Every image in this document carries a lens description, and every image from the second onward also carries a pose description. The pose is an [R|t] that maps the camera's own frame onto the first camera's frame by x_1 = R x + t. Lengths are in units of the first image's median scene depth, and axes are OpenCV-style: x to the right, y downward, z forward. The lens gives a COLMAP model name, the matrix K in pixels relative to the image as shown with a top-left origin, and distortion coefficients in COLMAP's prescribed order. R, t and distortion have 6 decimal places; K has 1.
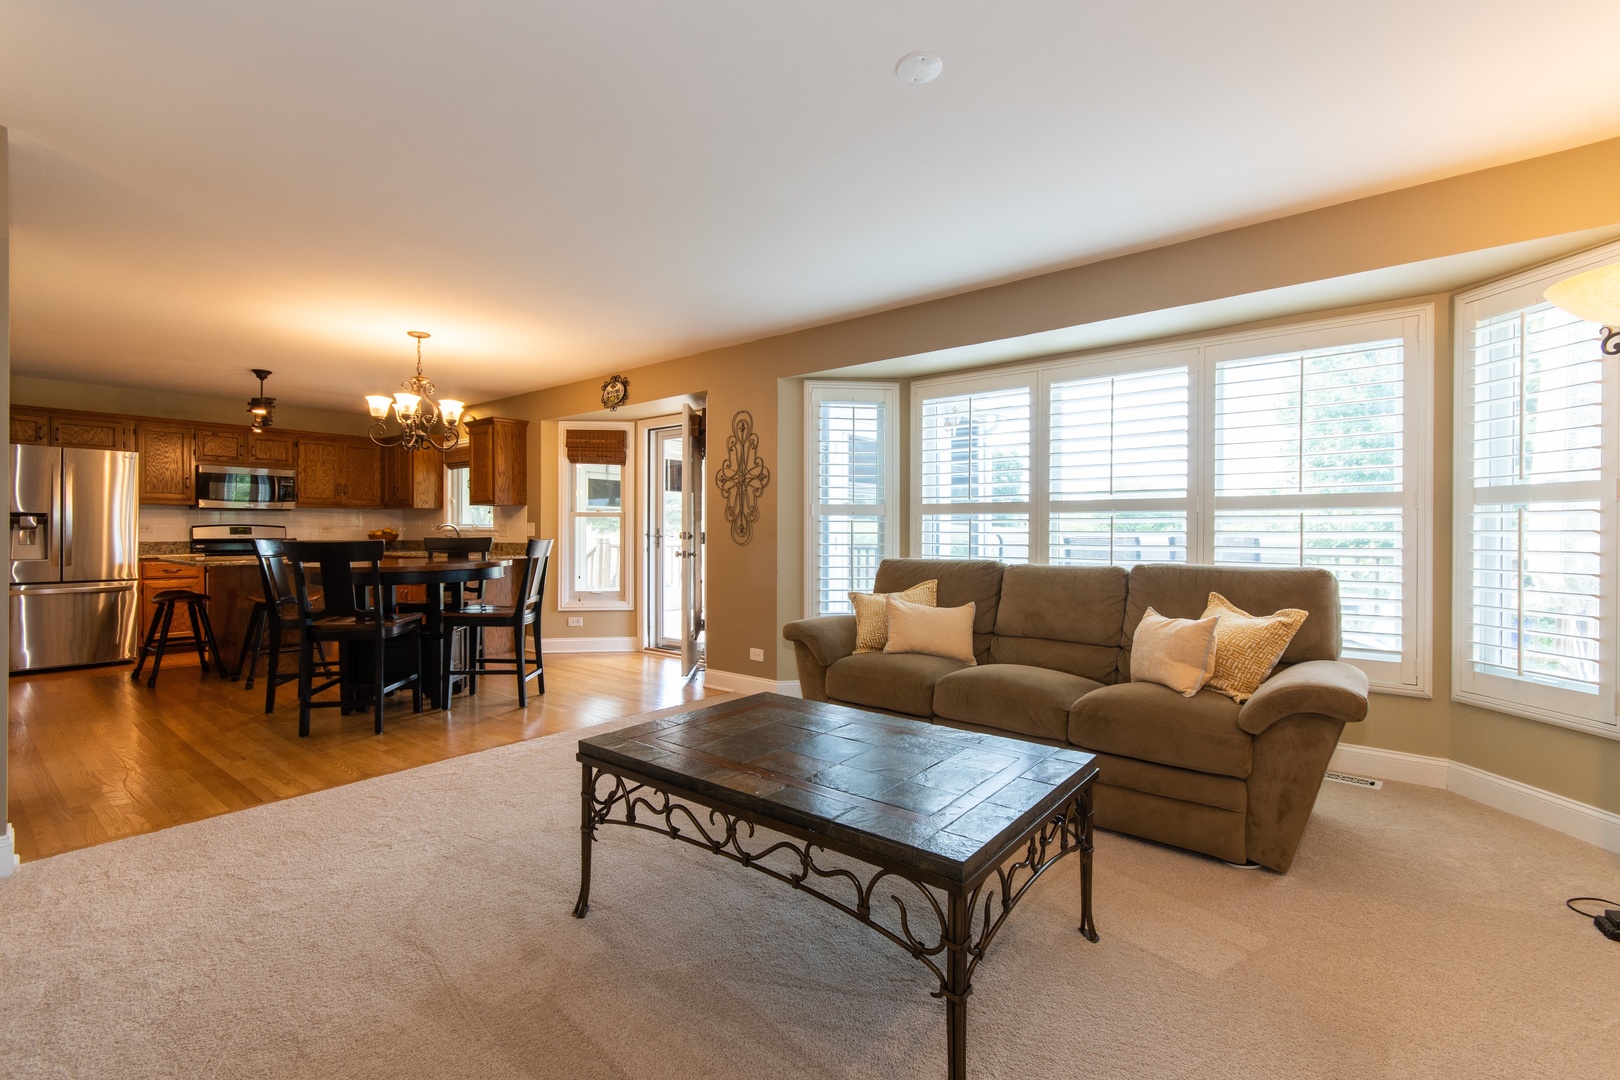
lens RADIAL K [[719.5, 0, 817.7], [0, 719.5, 526.1], [0, 0, 1]] dist [0.003351, -0.002158]
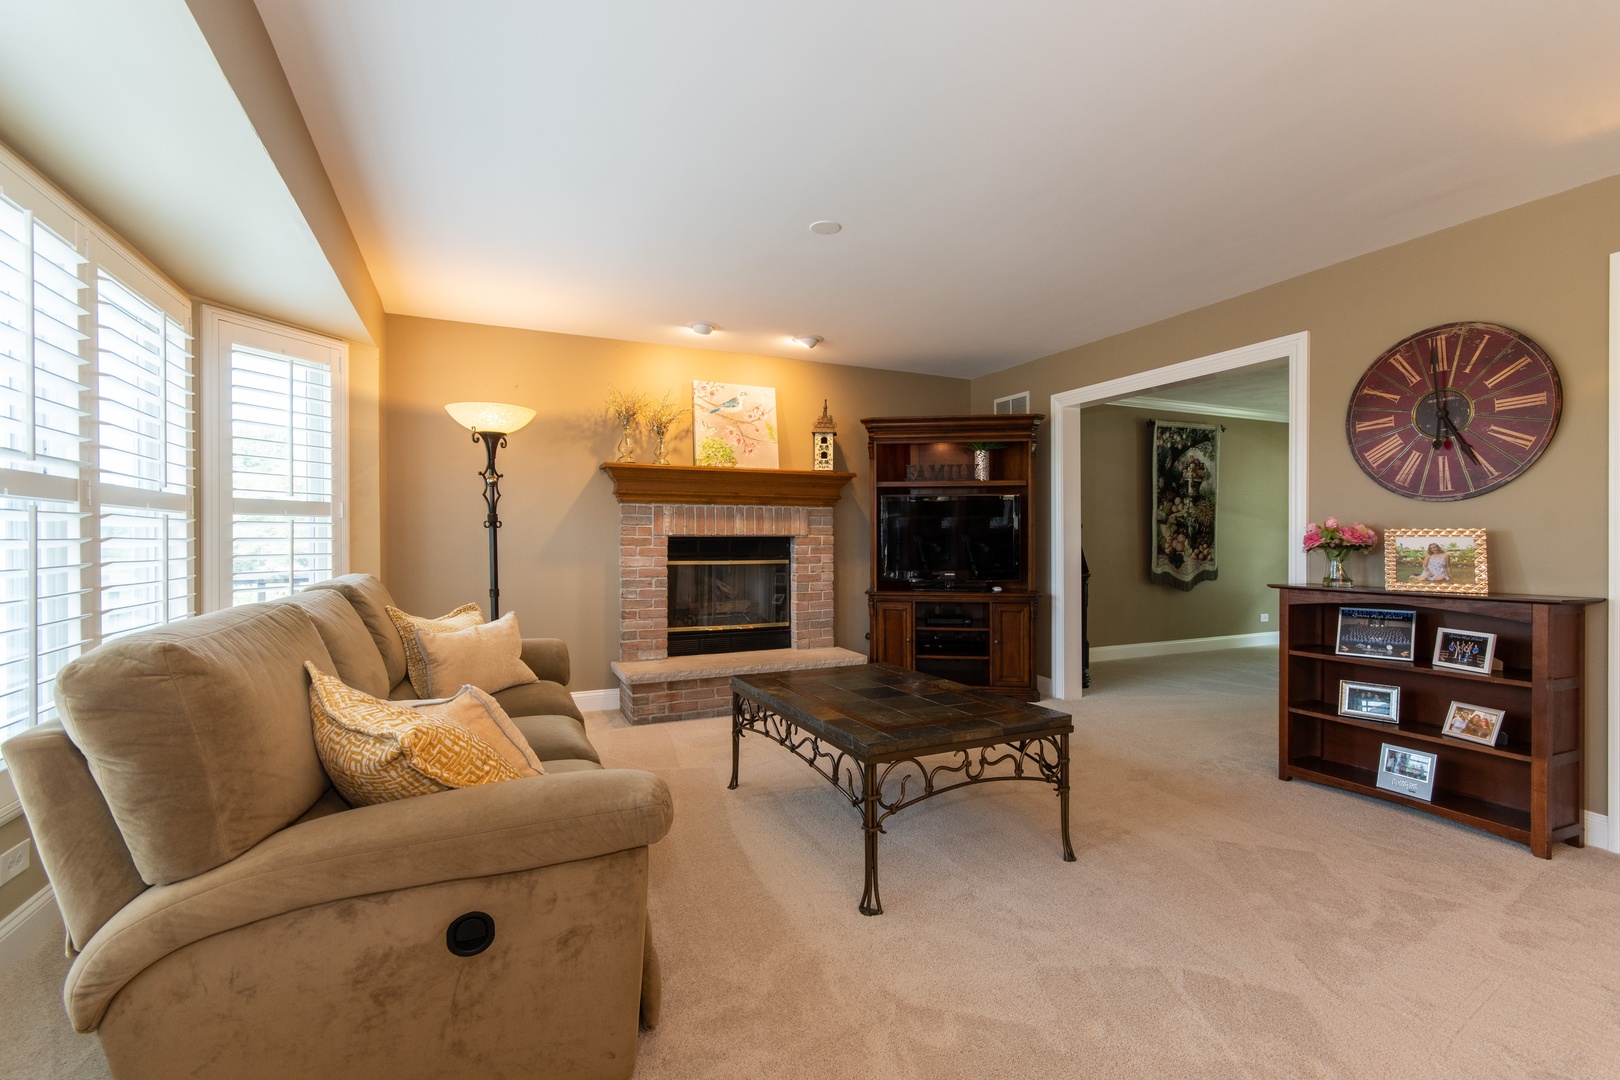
lens RADIAL K [[719.5, 0, 819.4], [0, 719.5, 542.5], [0, 0, 1]] dist [0.003351, -0.002158]
pose [[-0.898367, -0.001767, 0.439242, -0.176040], [-0.002761, 0.999995, -0.001623, 0.006224], [-0.439237, -0.002671, -0.898367, 0.809852]]
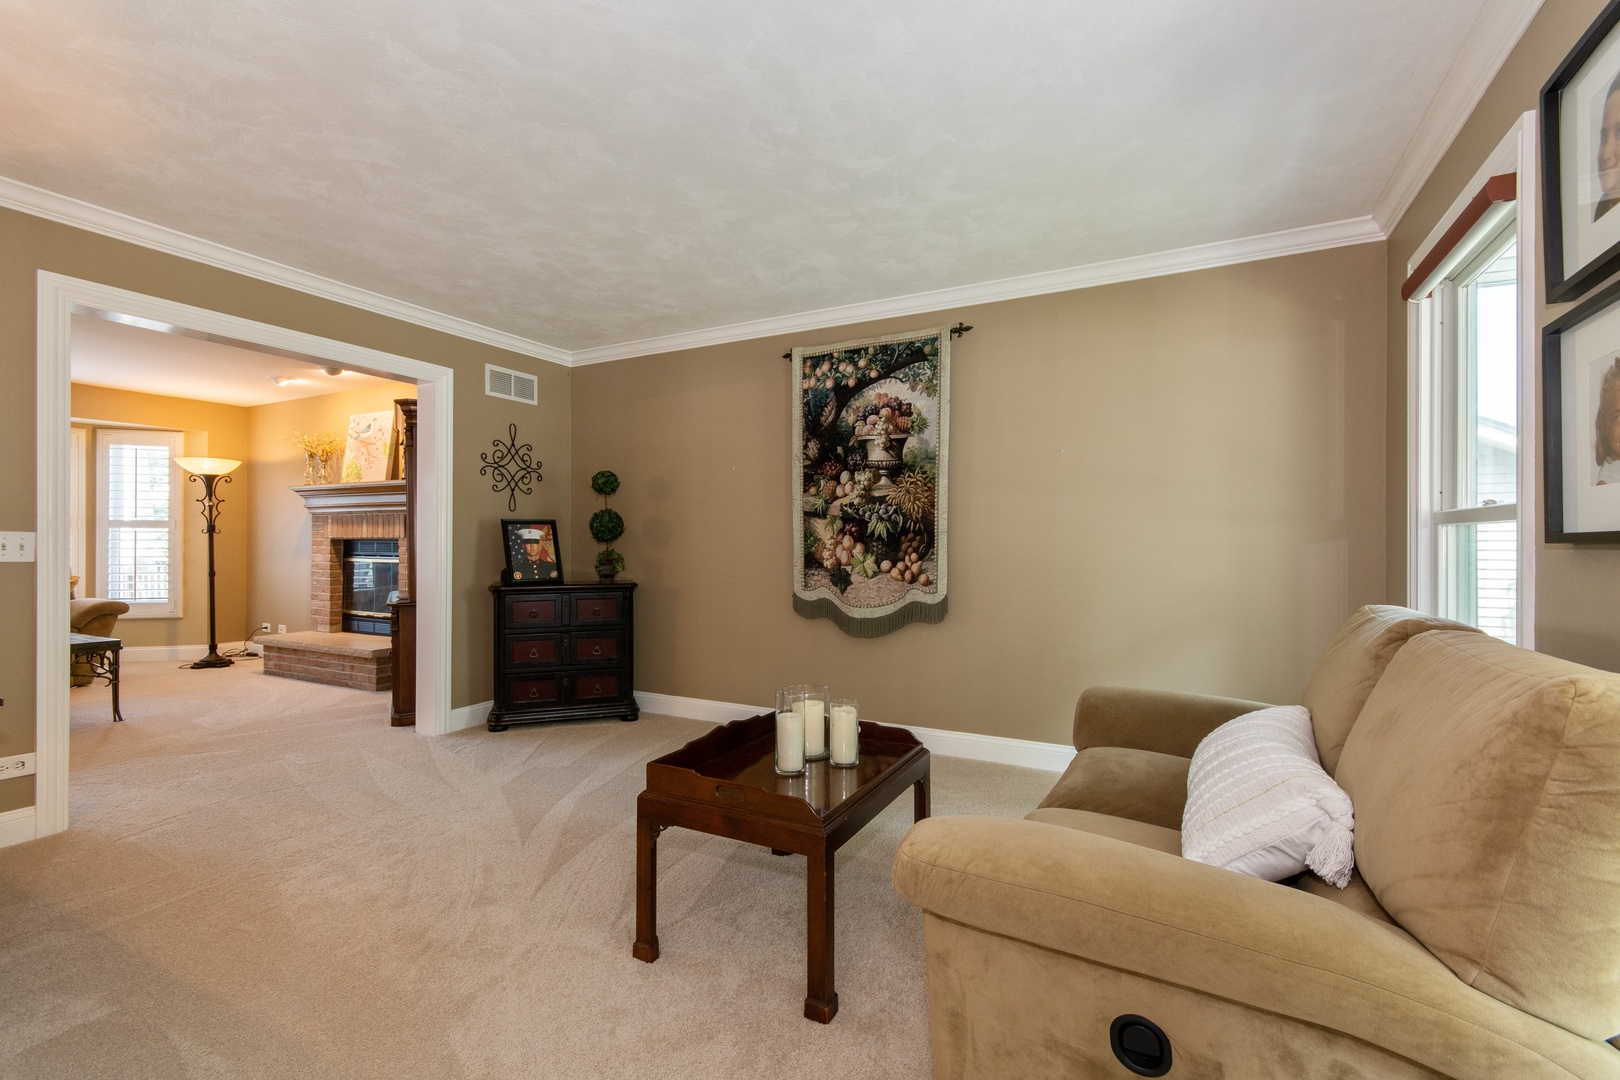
lens RADIAL K [[719.5, 0, 807.6], [0, 719.5, 544.2], [0, 0, 1]] dist [0.003351, -0.002158]
pose [[-0.190927, -0.001422, 0.981603, -0.844622], [-0.011708, 0.999931, -0.000829, -0.001155], [-0.981534, -0.011651, -0.190931, -0.337794]]
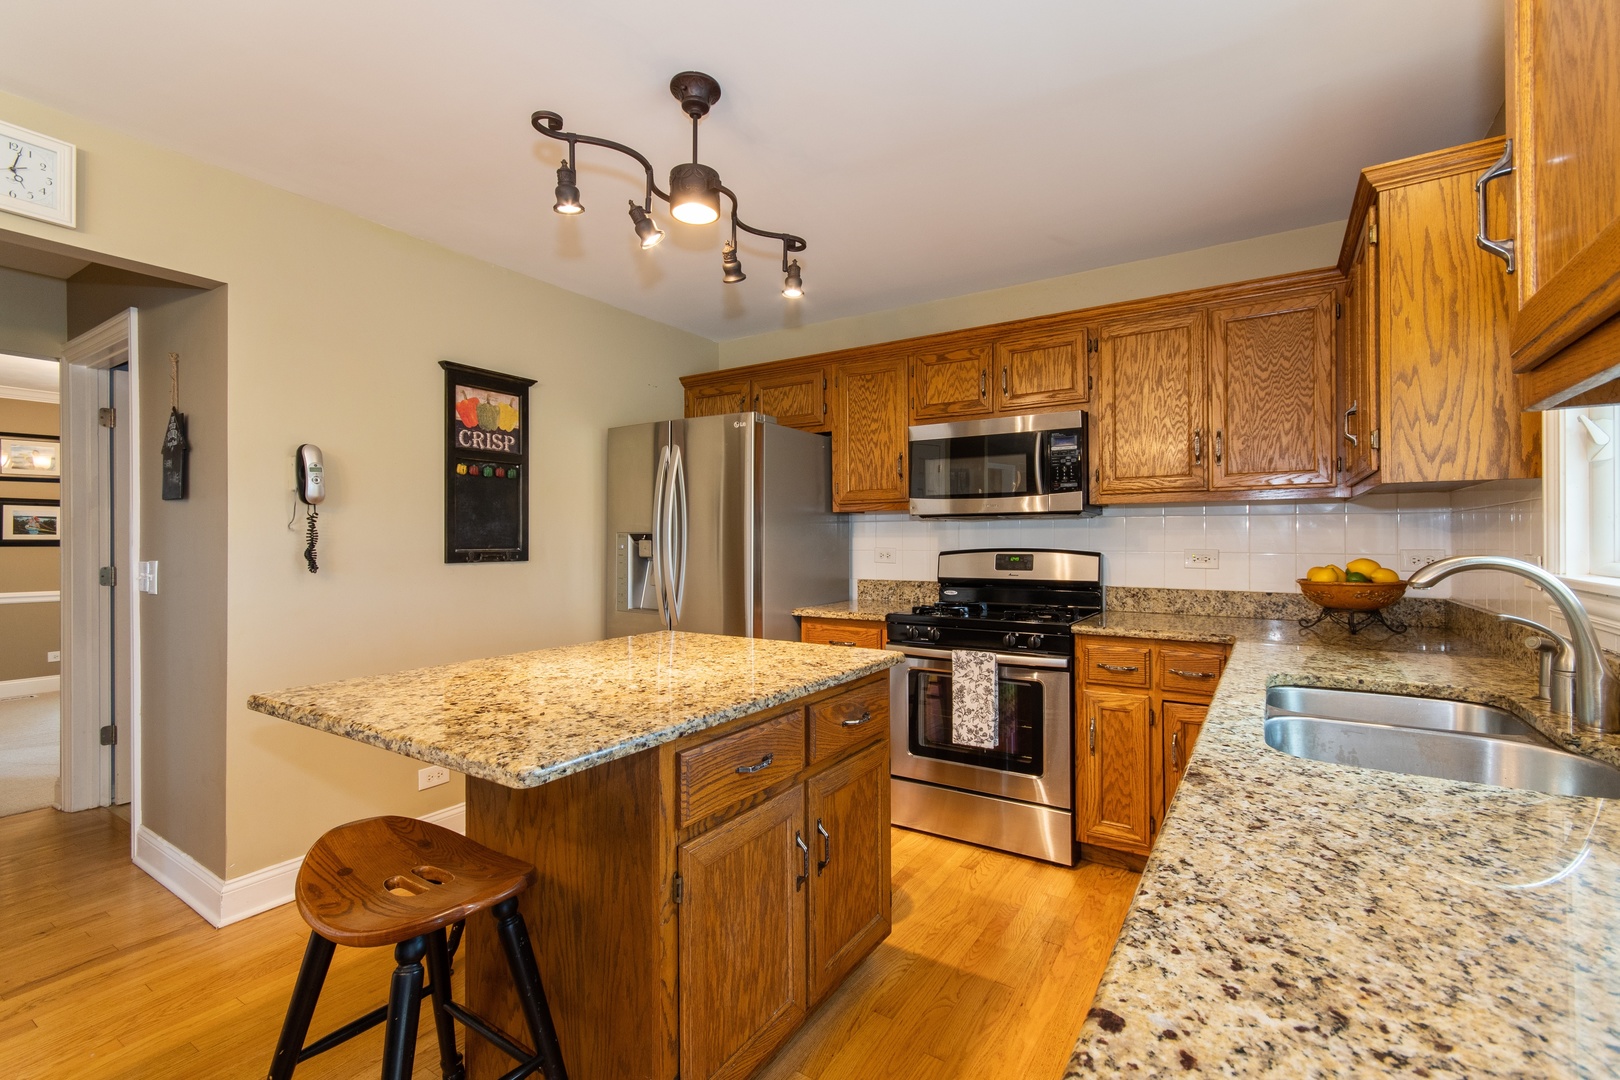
lens RADIAL K [[719.5, 0, 814.5], [0, 719.5, 539.1], [0, 0, 1]] dist [0.003351, -0.002158]
pose [[0.112524, -0.001864, -0.993647, -0.444452], [0.010622, 0.999943, -0.000673, -0.011469], [0.993592, -0.010478, 0.112538, 1.014430]]
